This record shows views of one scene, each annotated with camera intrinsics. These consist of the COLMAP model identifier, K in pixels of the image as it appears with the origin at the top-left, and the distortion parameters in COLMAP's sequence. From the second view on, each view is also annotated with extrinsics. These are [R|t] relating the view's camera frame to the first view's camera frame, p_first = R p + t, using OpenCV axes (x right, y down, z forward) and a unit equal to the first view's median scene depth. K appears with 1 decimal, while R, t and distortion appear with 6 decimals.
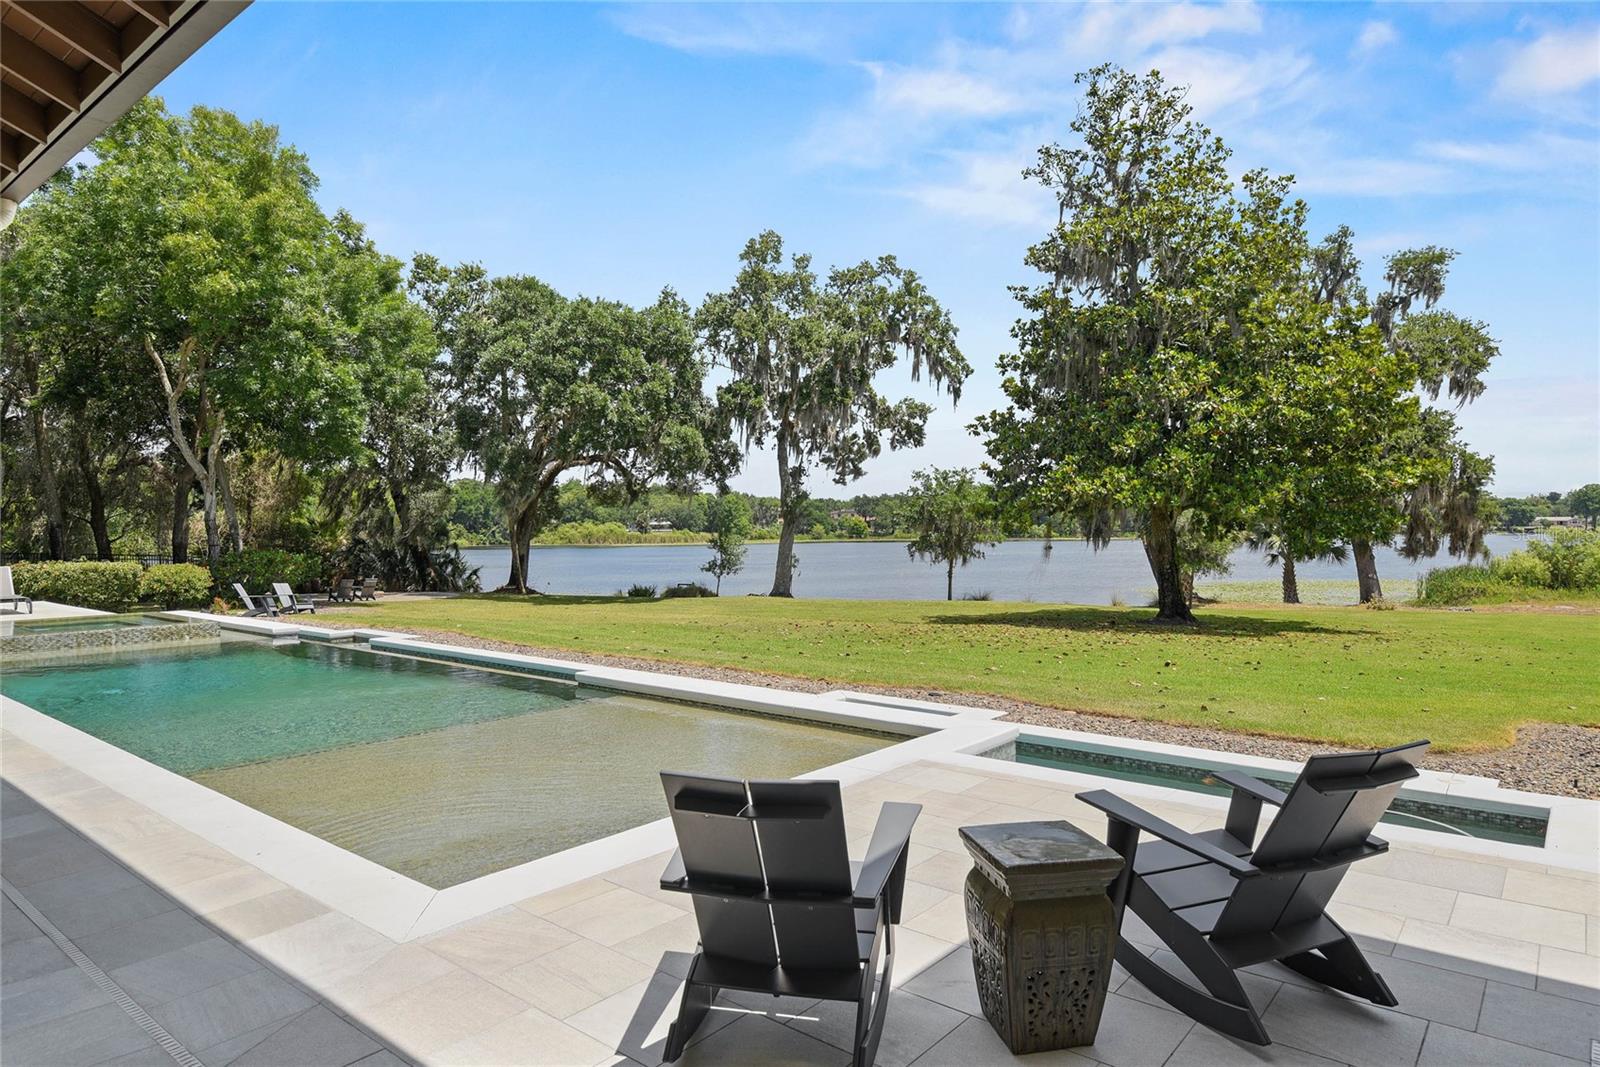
lens RADIAL K [[972.6, 0, 800.0], [0, 972.6, 533.5], [0, 0, 1]] dist [-0.005084, -0.001219]
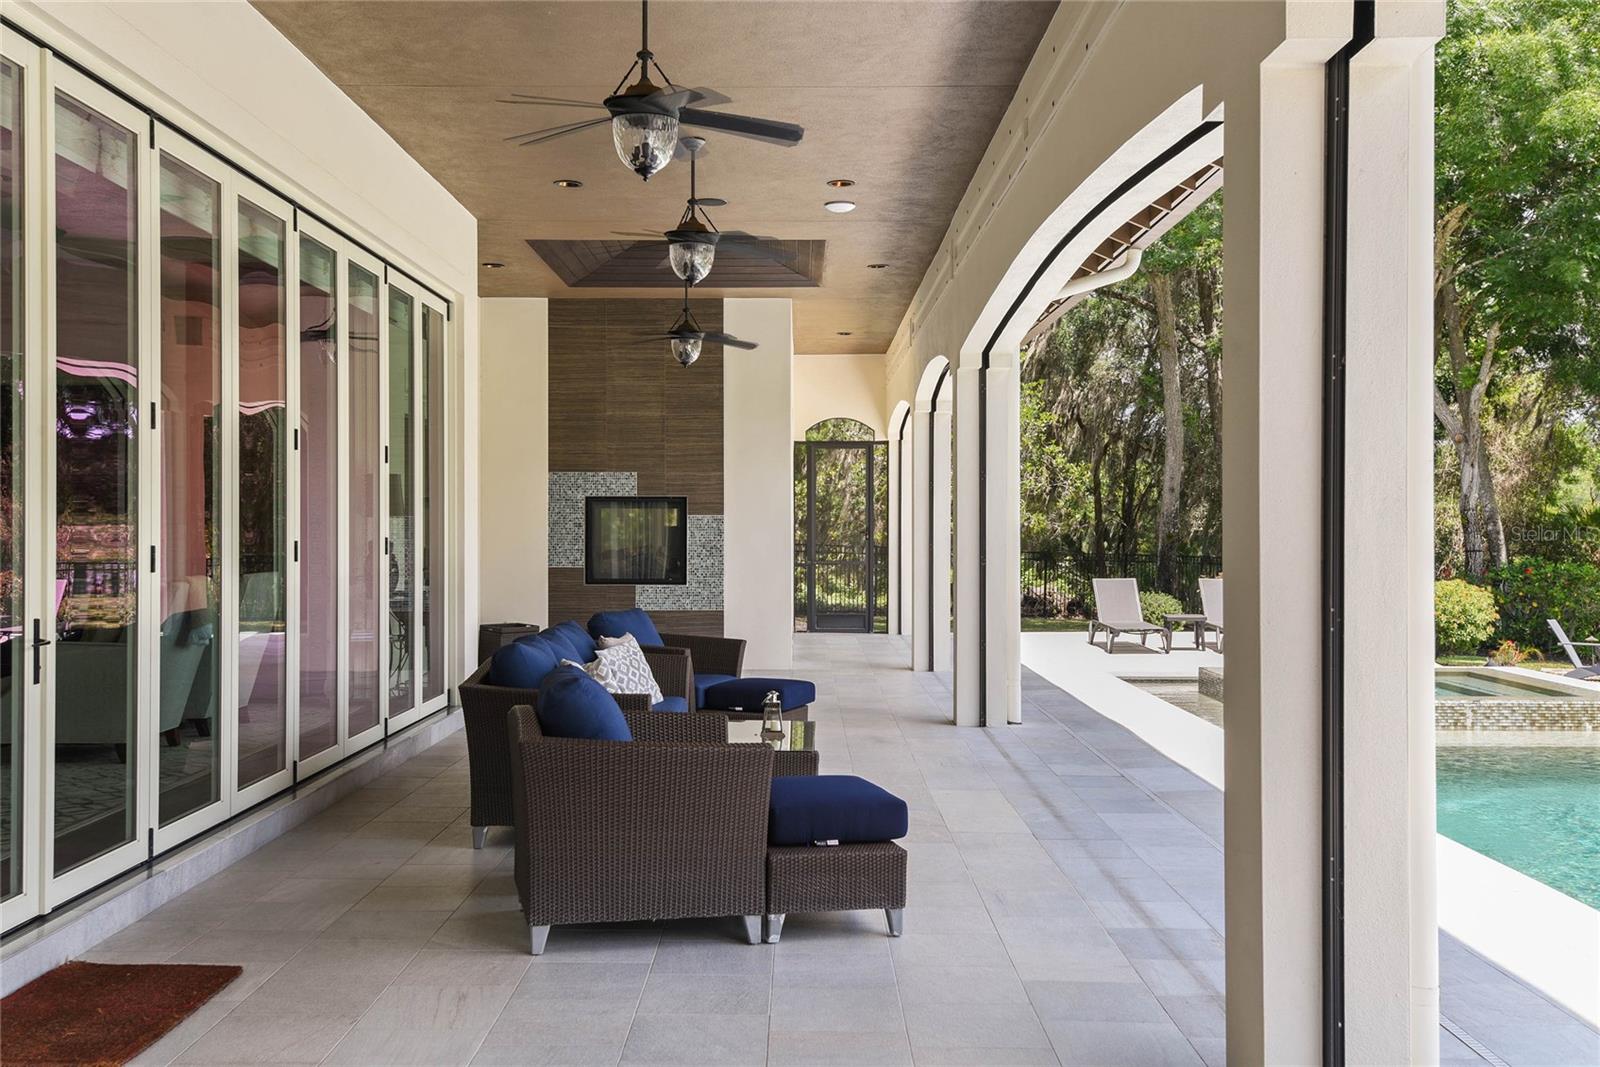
lens RADIAL K [[1559.1, 0, 800.0], [0, 1559.1, 533.5], [0, 0, 1]] dist [0.077477, -0.004998]
pose [[0.631378, 0.009210, -0.775421, -0.091420], [-0.008596, 0.999951, 0.004878, 0.000337], [0.775428, 0.003586, 0.631426, 0.047645]]
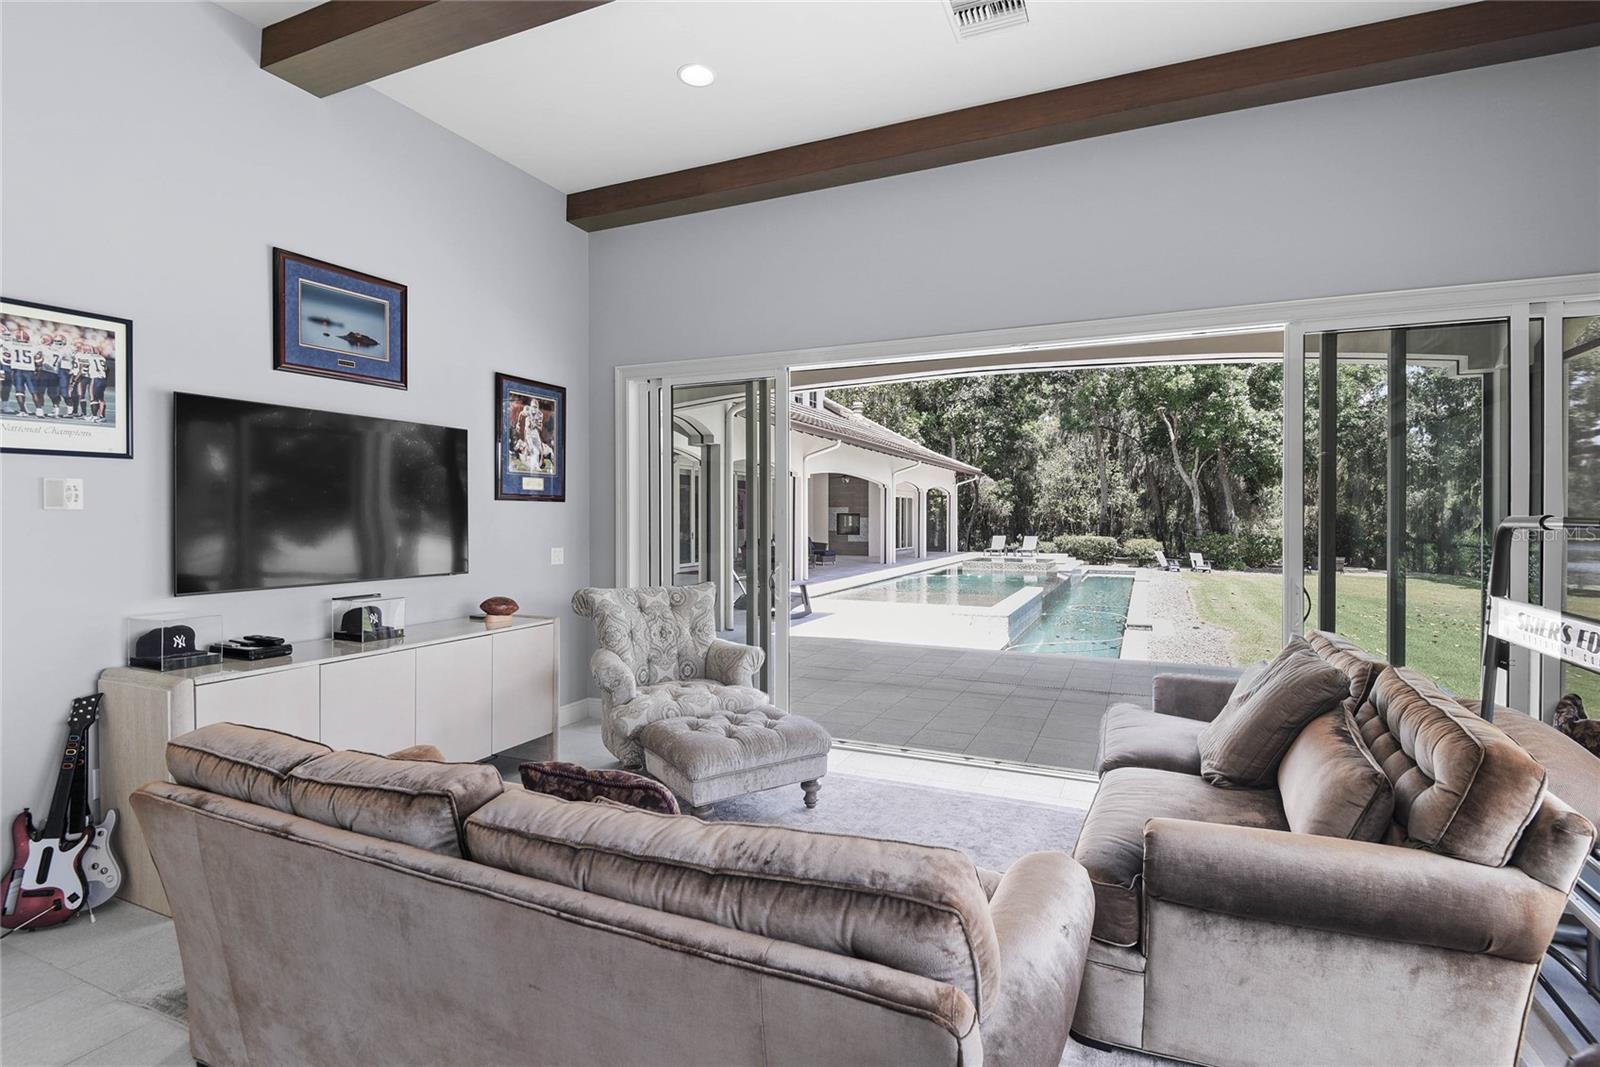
lens RADIAL K [[774.6, 0, 797.7], [0, 774.6, 521.1], [0, 0, 1]] dist [0.003802, 0.000605]
pose [[0.255766, 0.010932, -0.966677, 0.403133], [-0.008869, 0.999921, 0.008962, -0.006409], [0.966698, 0.006282, 0.255842, 0.005519]]
